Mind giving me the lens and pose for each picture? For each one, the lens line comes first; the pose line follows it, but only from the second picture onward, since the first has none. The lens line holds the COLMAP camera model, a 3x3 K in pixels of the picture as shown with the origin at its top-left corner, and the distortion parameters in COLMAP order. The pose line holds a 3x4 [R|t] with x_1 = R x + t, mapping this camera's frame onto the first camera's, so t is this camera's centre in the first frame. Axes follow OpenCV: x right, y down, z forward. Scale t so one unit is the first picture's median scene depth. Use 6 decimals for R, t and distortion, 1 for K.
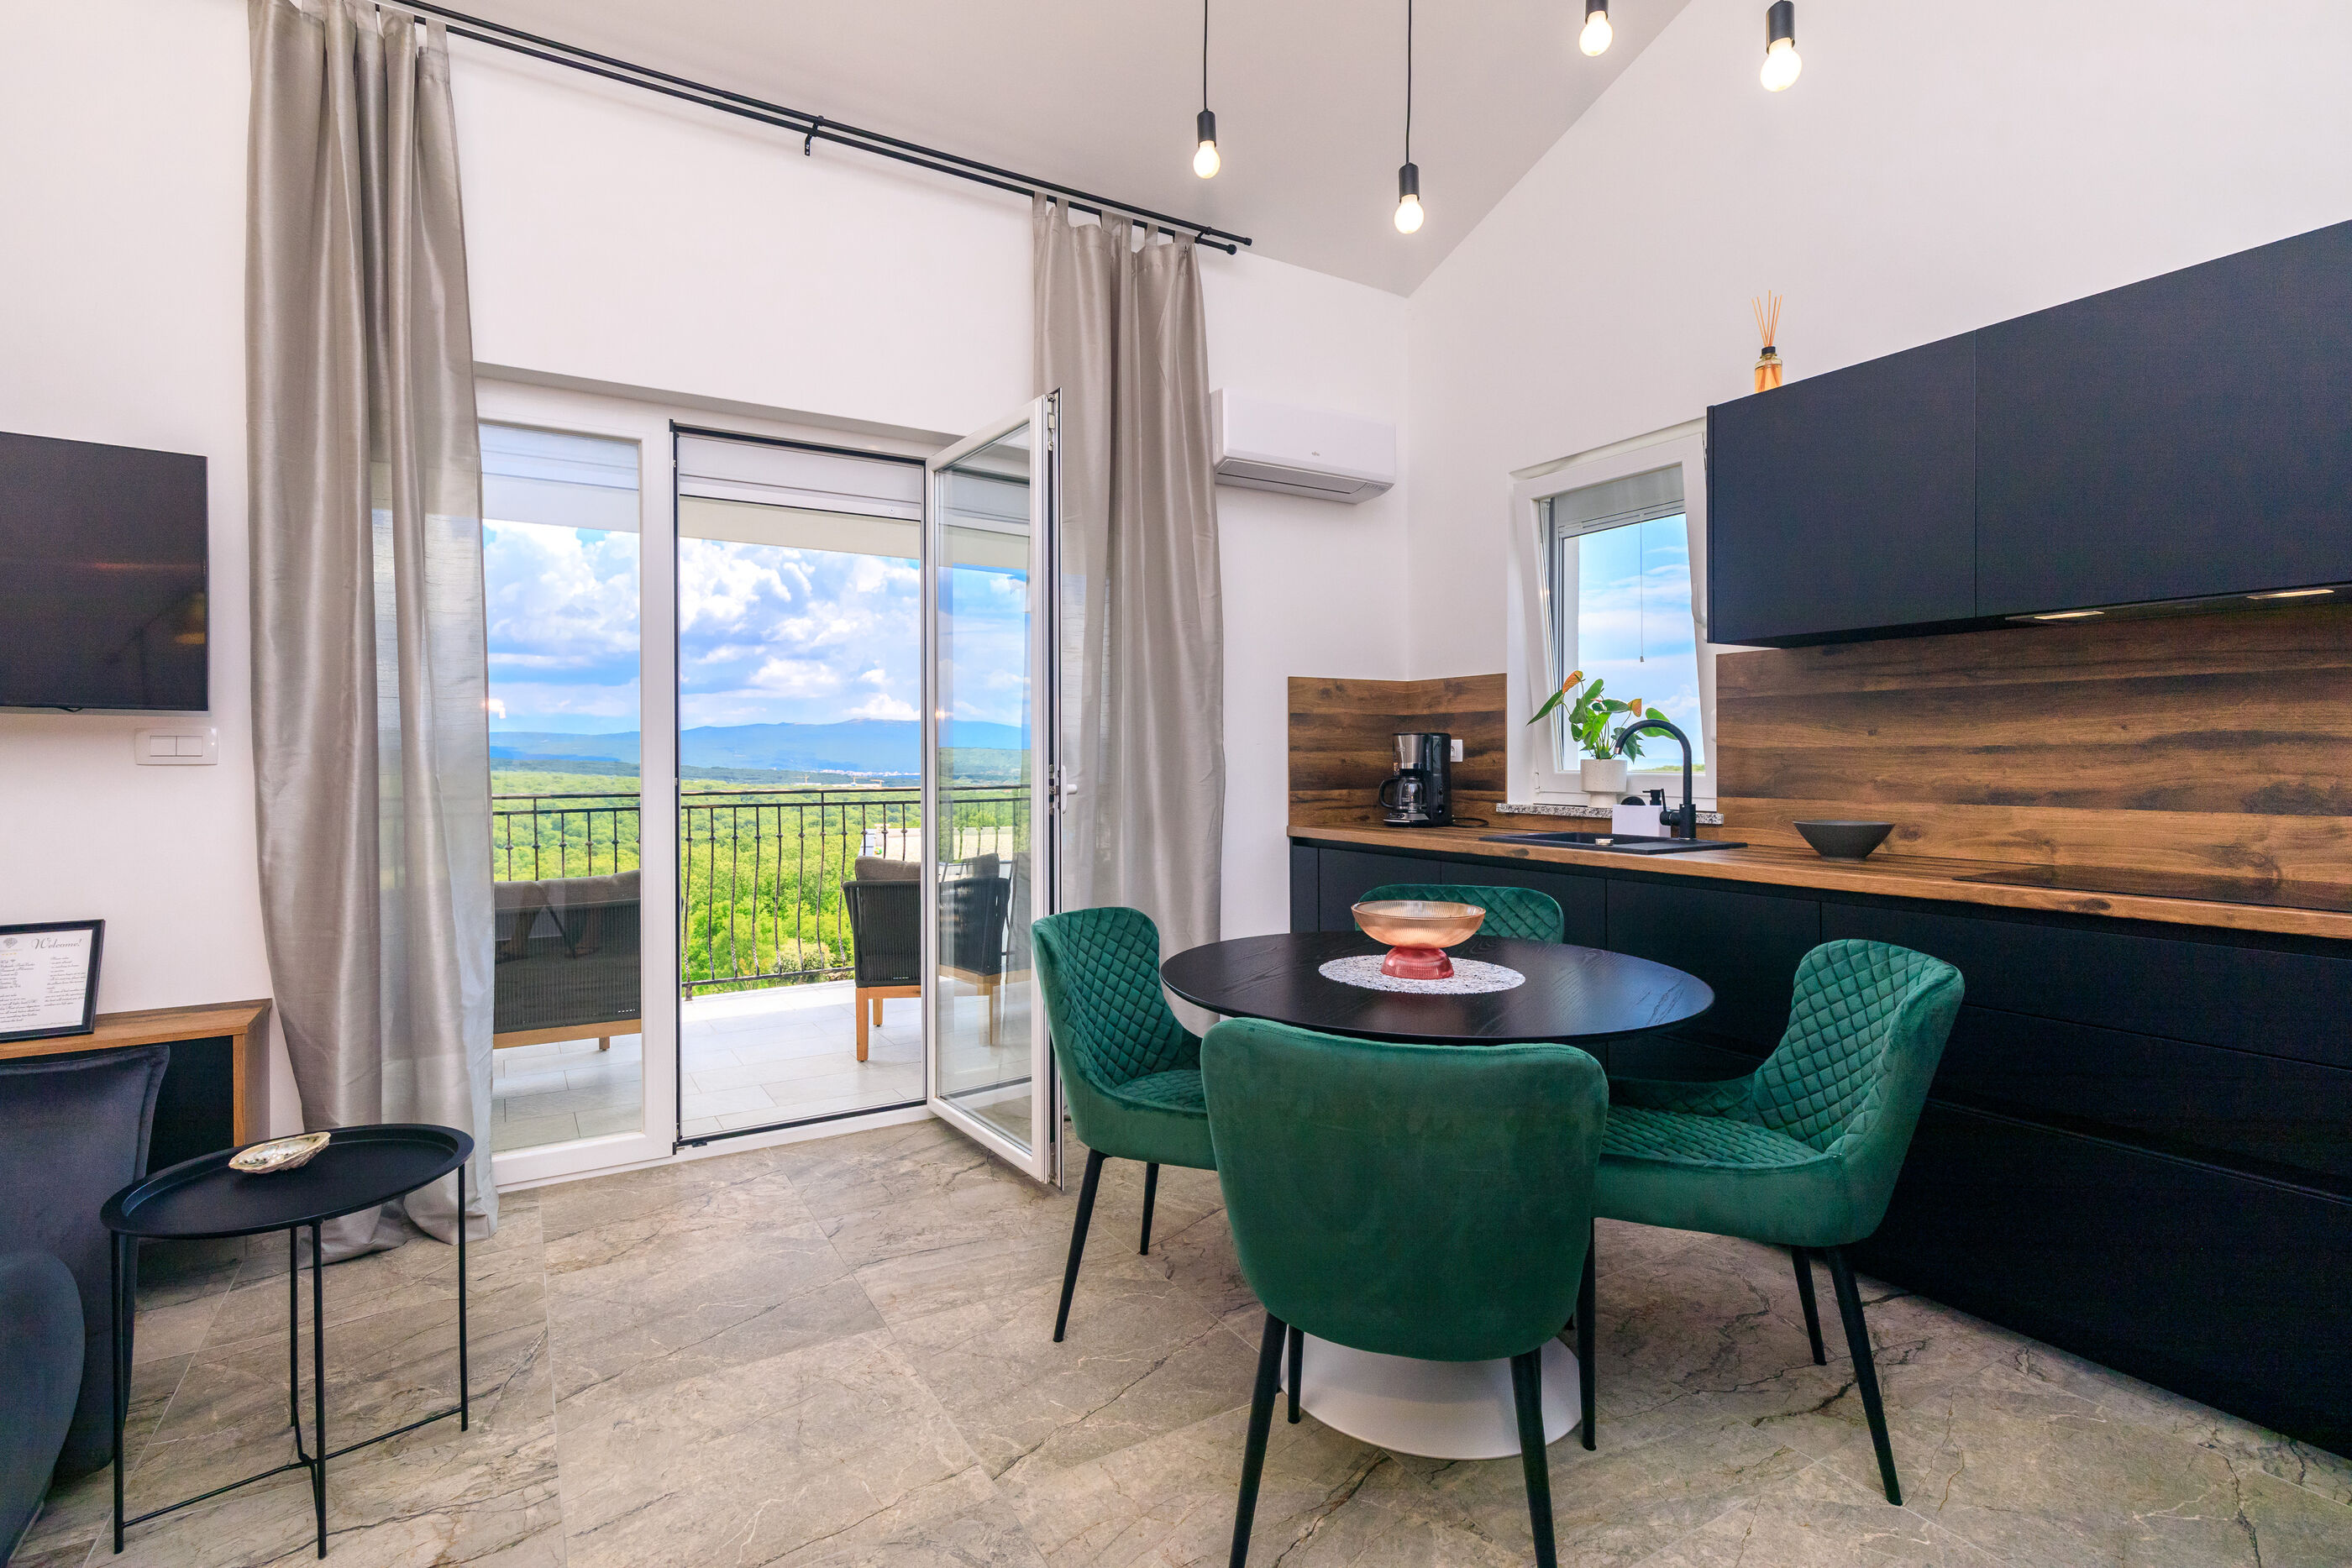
lens RADIAL K [[1078.6, 0, 1157.7], [0, 1078.6, 772.2], [0, 0, 1]] dist [0.000260, -0.000263]
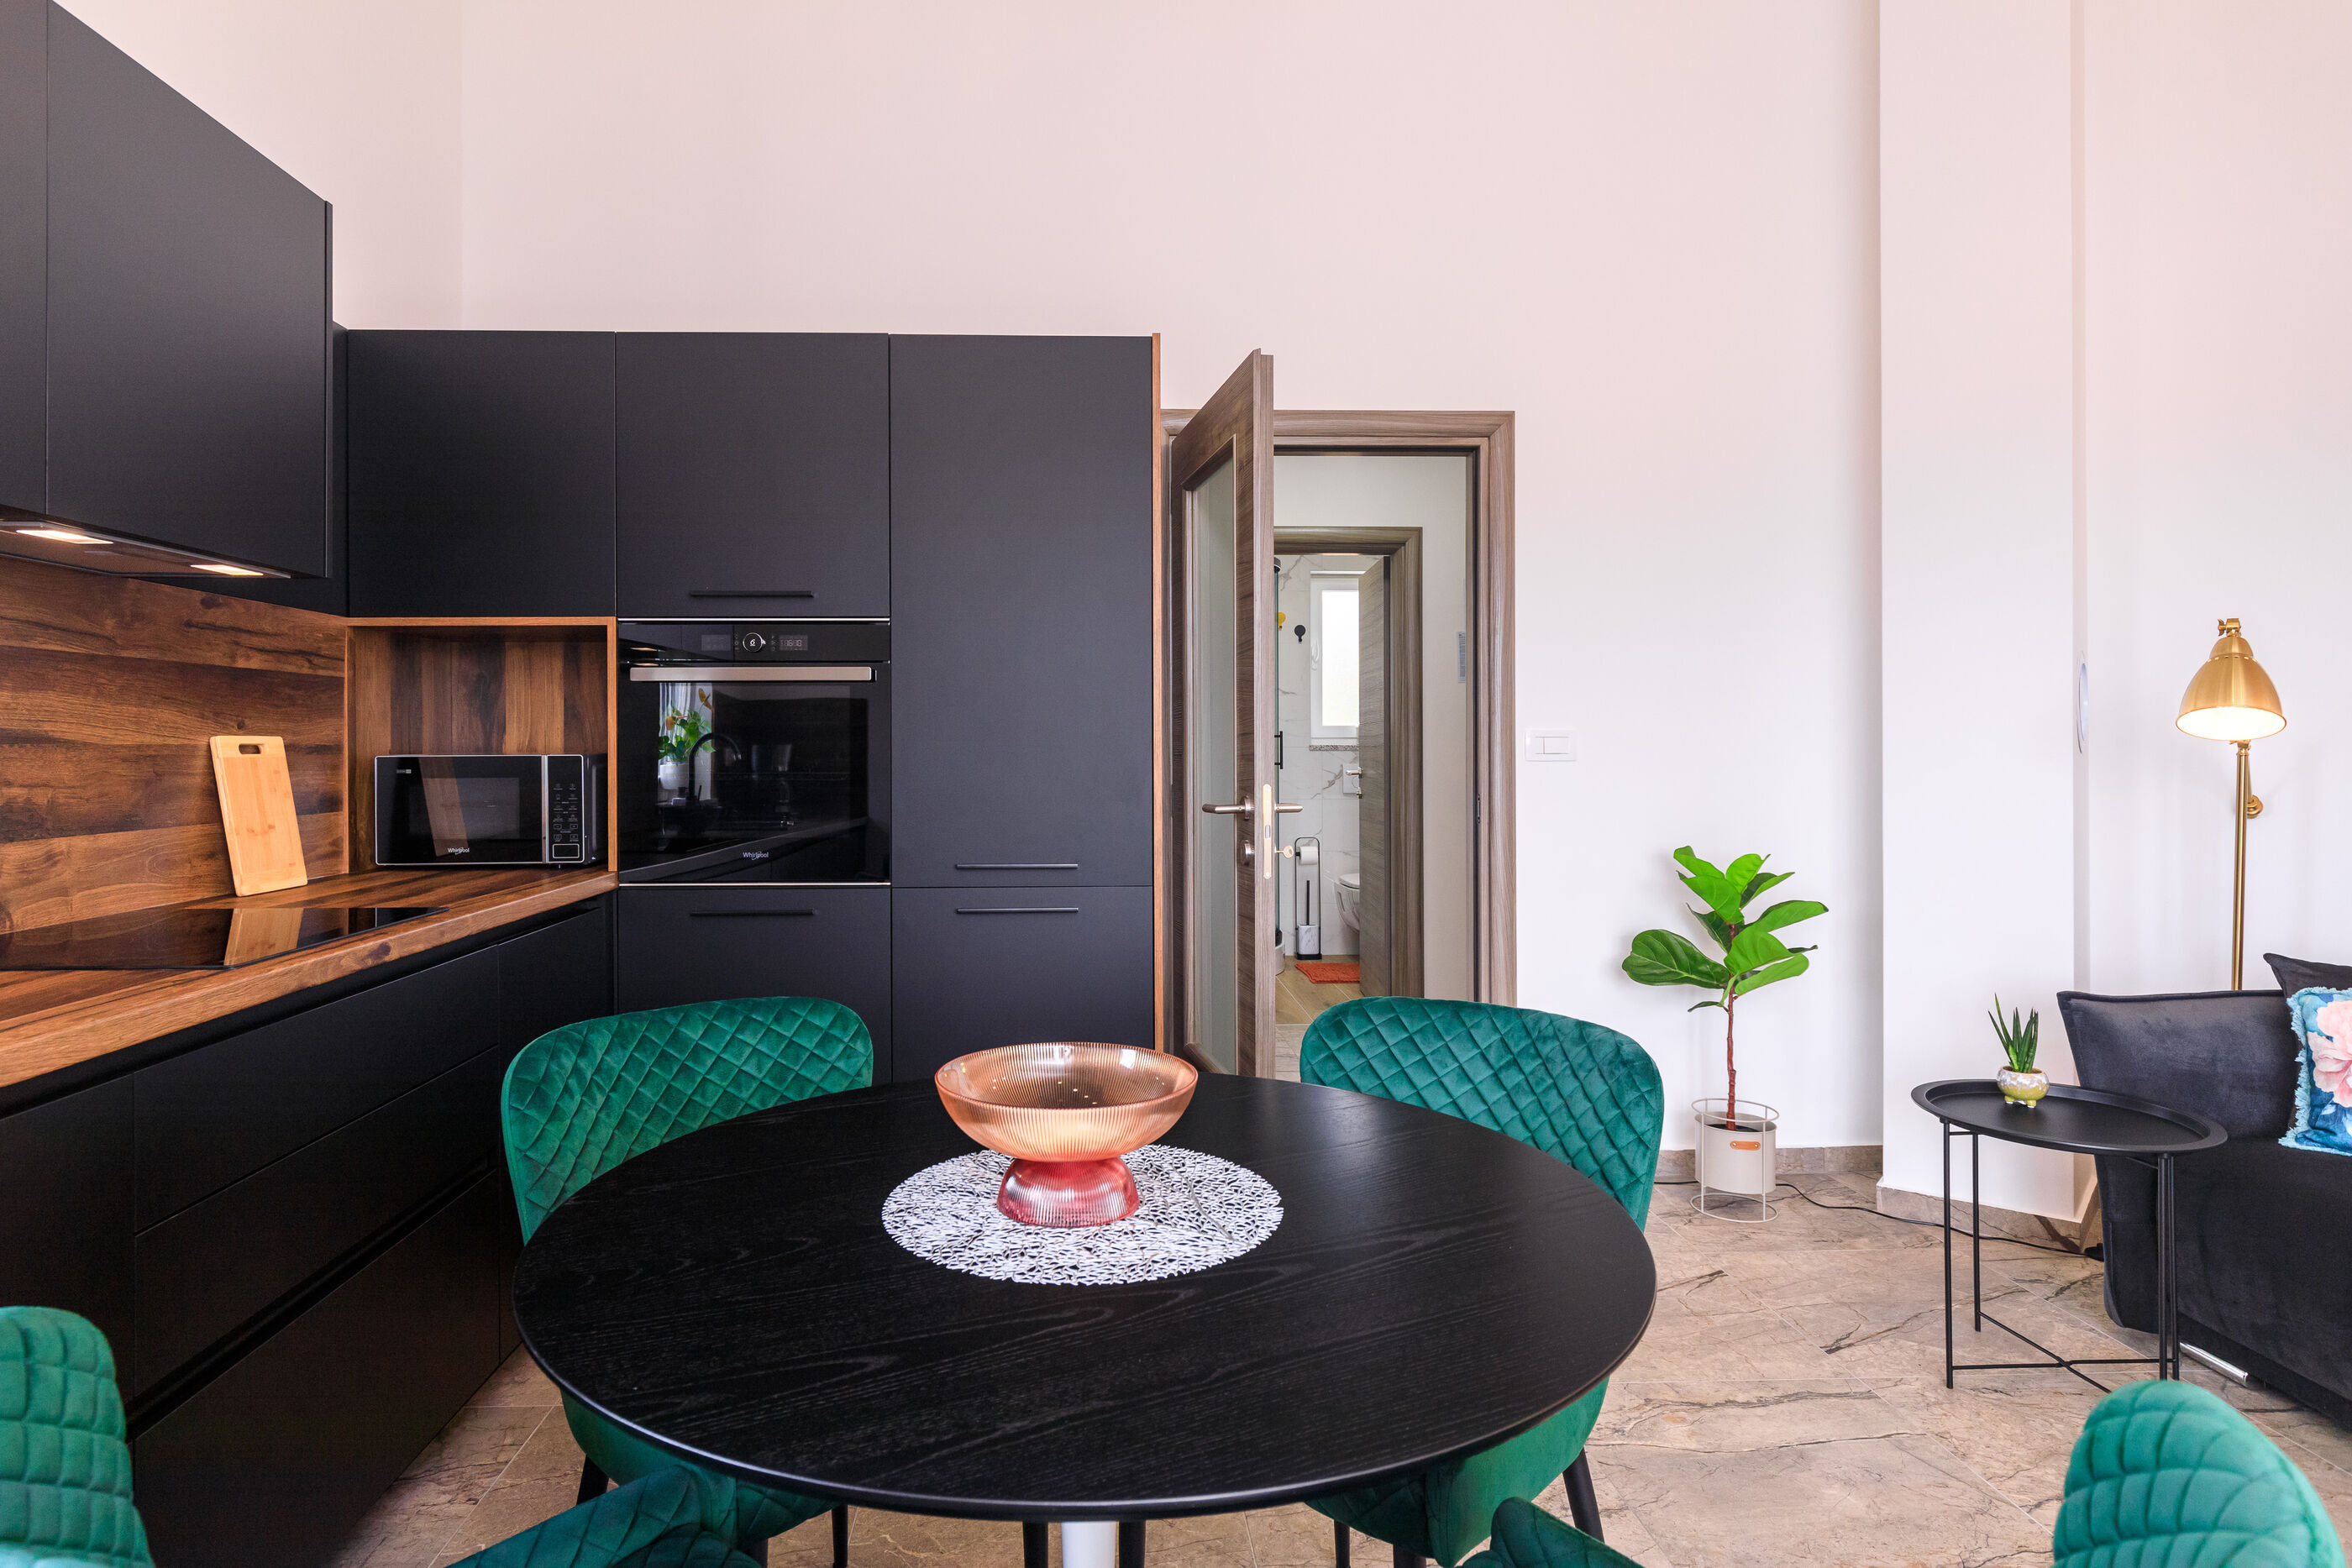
lens RADIAL K [[1225.1, 0, 1178.9], [0, 1225.1, 766.1], [0, 0, 1]] dist [-0.003253, -0.000678]
pose [[-0.879172, -0.002842, 0.476495, -0.046522], [0.012460, 0.999503, 0.028951, -0.023183], [-0.476341, 0.031390, -0.878700, 1.169125]]
